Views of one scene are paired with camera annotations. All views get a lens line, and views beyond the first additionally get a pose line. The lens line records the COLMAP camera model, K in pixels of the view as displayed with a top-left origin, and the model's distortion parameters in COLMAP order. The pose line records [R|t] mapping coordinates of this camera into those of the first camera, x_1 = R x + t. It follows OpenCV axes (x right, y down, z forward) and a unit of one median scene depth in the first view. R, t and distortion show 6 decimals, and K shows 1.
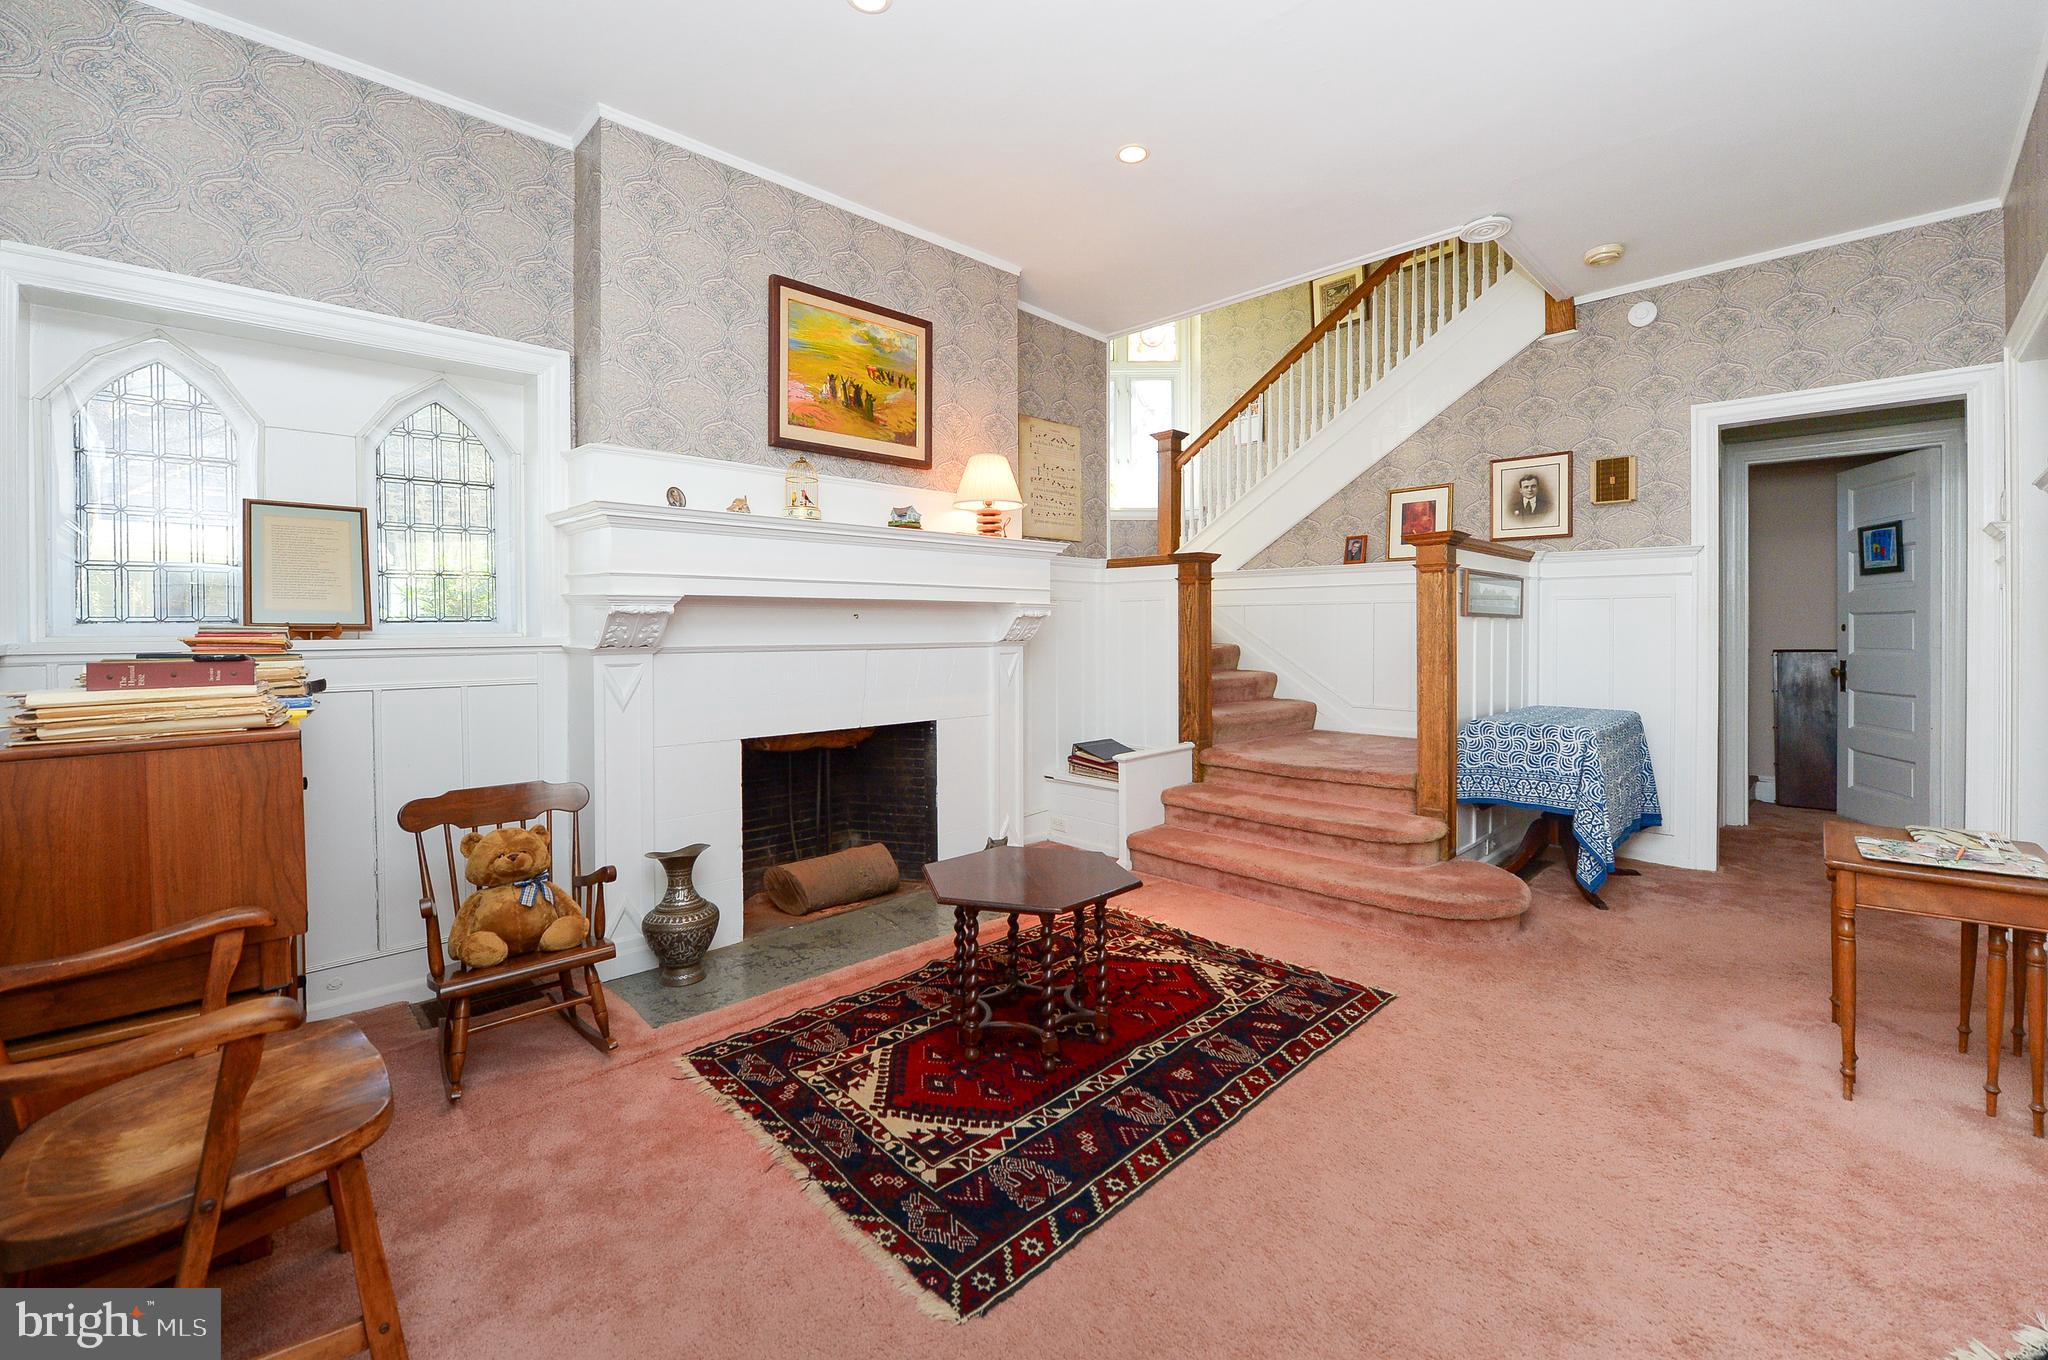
lens RADIAL K [[822.7, 0, 1002.7], [0, 822.7, 632.1], [0, 0, 1]] dist [-0.011200, -0.002720]
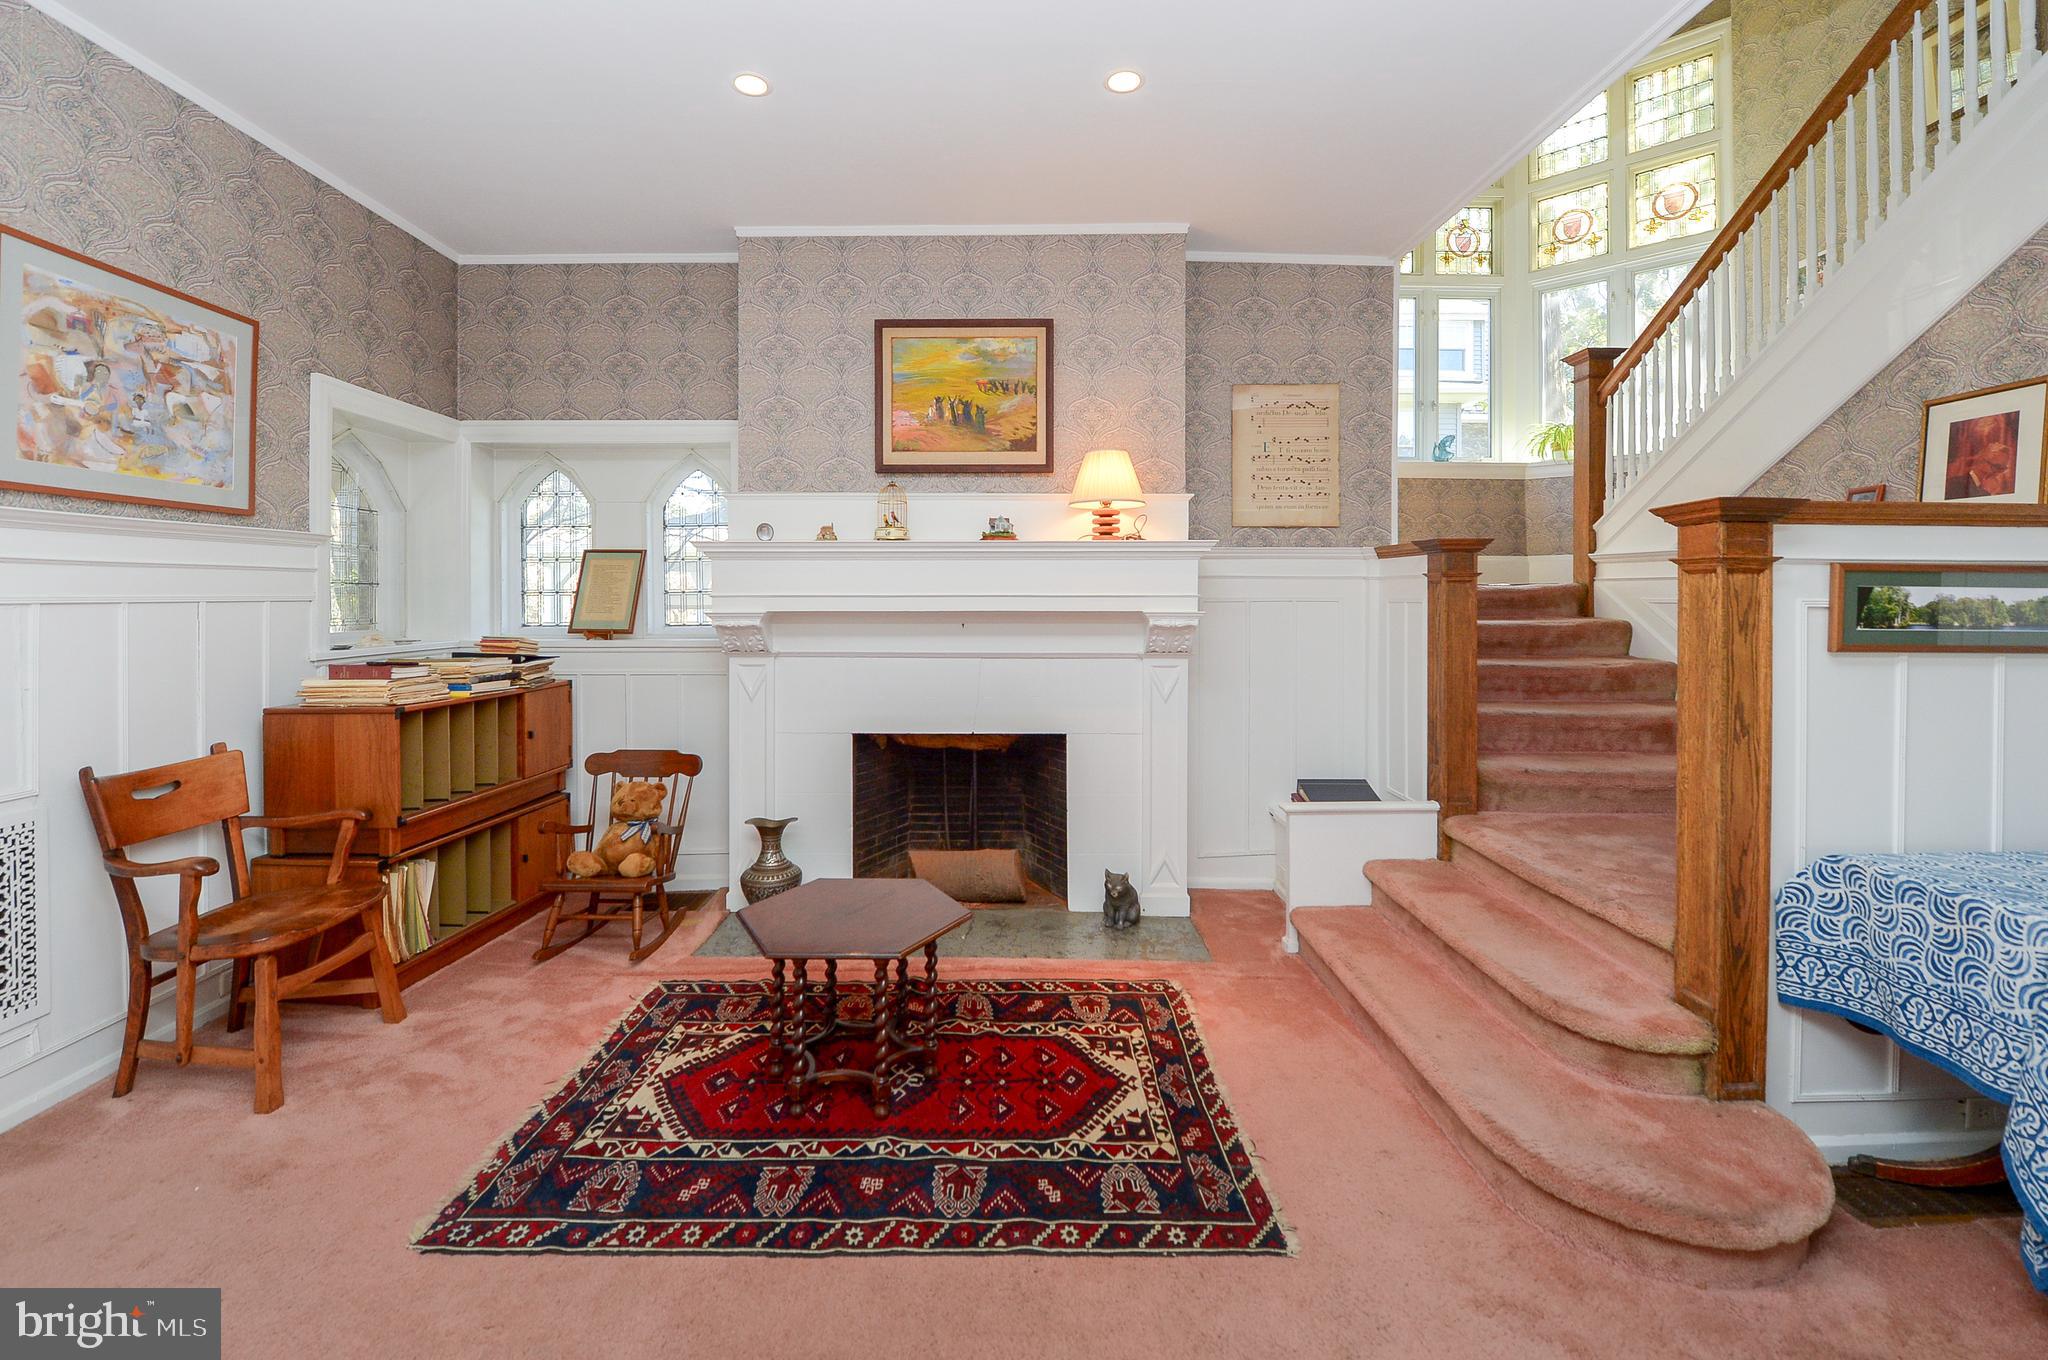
lens RADIAL K [[822.7, 0, 1020.6], [0, 822.7, 599.4], [0, 0, 1]] dist [-0.011200, -0.002720]
pose [[0.735186, 0.006517, -0.677834, 0.672435], [-0.006637, 0.999975, 0.002416, -0.064863], [0.677833, 0.002722, 0.735211, 0.337496]]
